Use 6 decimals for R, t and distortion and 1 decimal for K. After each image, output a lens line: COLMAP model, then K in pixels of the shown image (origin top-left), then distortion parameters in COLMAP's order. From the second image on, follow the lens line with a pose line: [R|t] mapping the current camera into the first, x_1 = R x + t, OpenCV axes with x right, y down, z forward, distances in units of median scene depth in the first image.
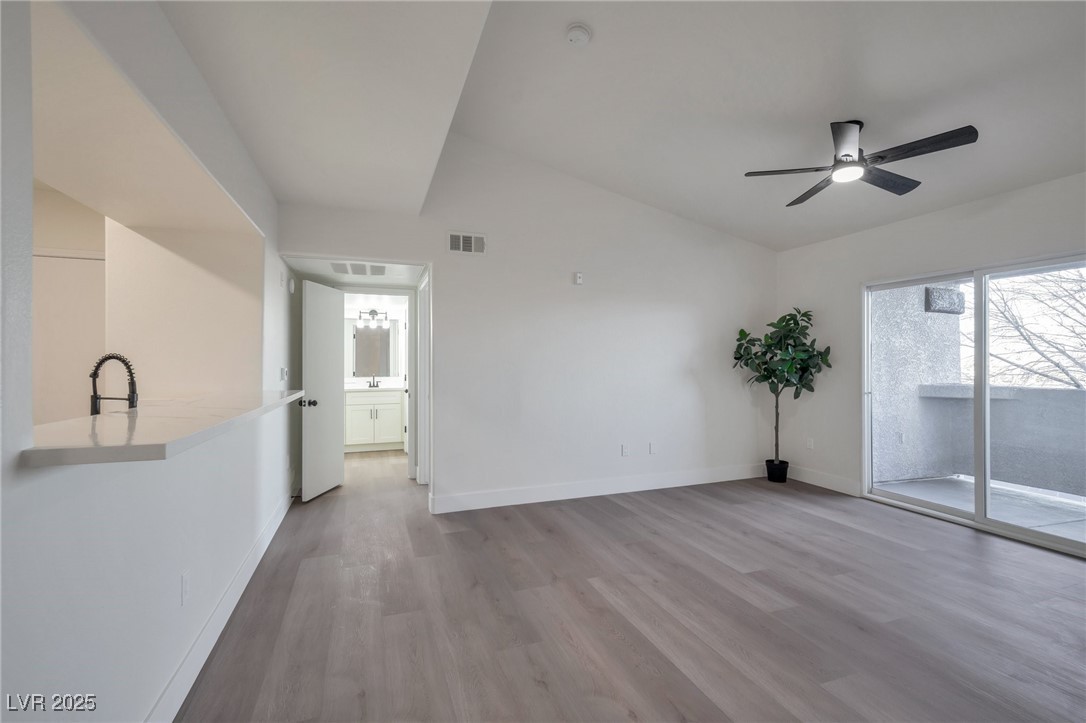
lens RADIAL K [[478.3, 0, 543.5], [0, 478.3, 355.8], [0, 0, 1]] dist [0.003321, 0.000457]
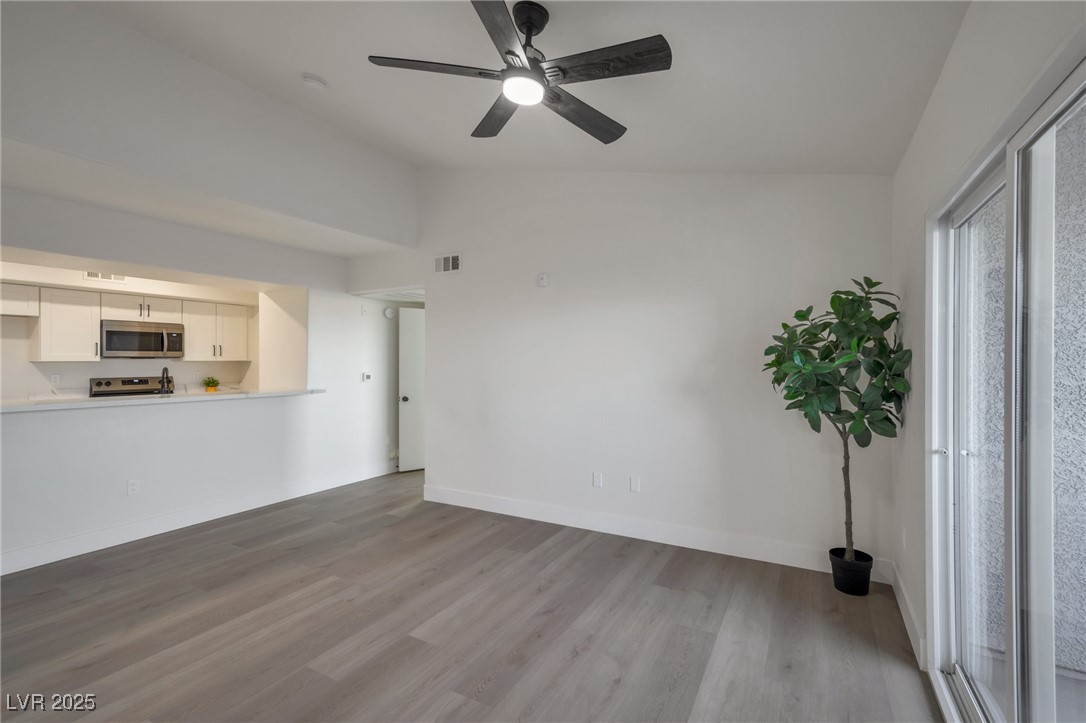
lens RADIAL K [[478.3, 0, 550.7], [0, 478.3, 366.7], [0, 0, 1]] dist [0.003321, 0.000457]
pose [[0.654555, 0.007784, -0.755974, 0.849803], [0.007653, 0.999828, 0.016921, -0.014438], [0.755976, -0.016862, 0.654383, 0.463180]]
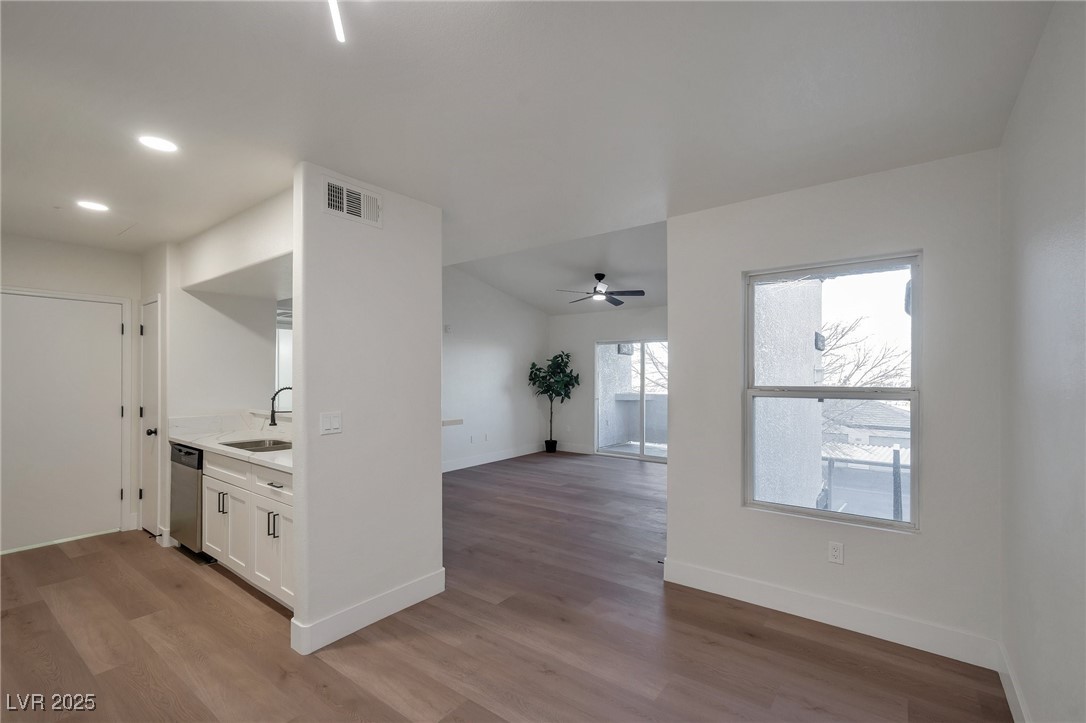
lens RADIAL K [[478.3, 0, 558.3], [0, 478.3, 374.4], [0, 0, 1]] dist [0.003321, 0.000457]
pose [[0.831399, 0.001902, 0.555673, -0.535213], [-0.008711, 0.999916, 0.009611, -0.038253], [-0.555608, -0.012831, 0.831345, -0.517460]]
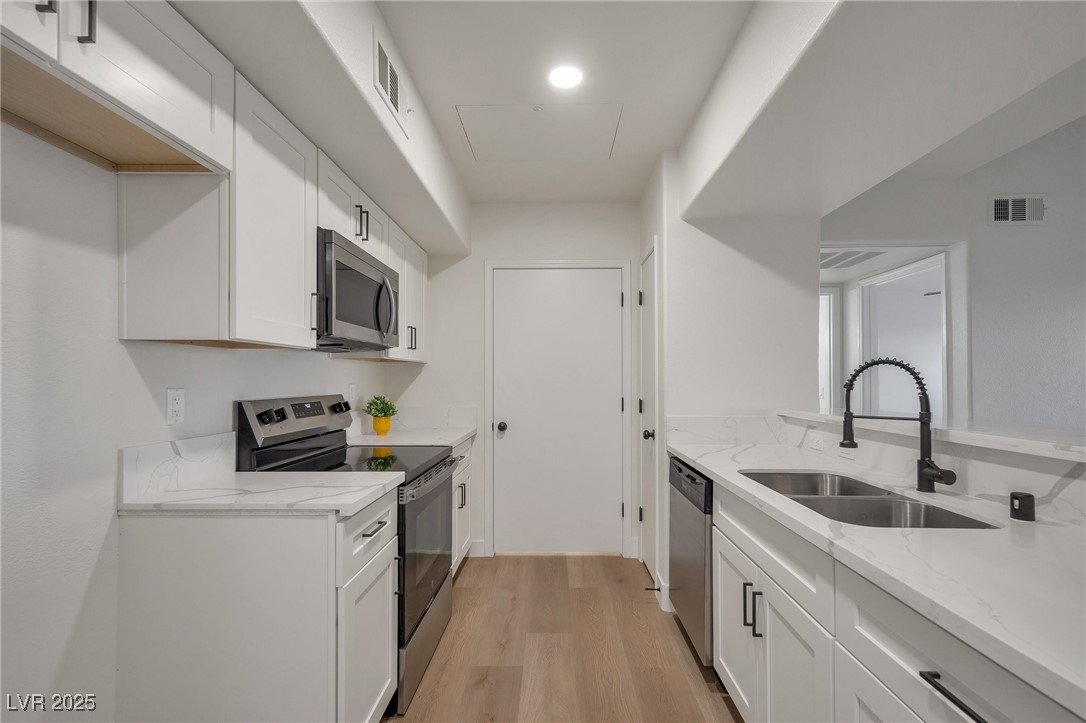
lens RADIAL K [[492.6, 0, 542.1], [0, 492.6, 377.1], [0, 0, 1]] dist [0.005065, 0.000605]
pose [[0.932764, -0.004255, -0.360463, -0.568911], [0.006407, 0.999968, 0.004776, 0.009224], [0.360431, -0.006765, 0.932761, 0.047234]]
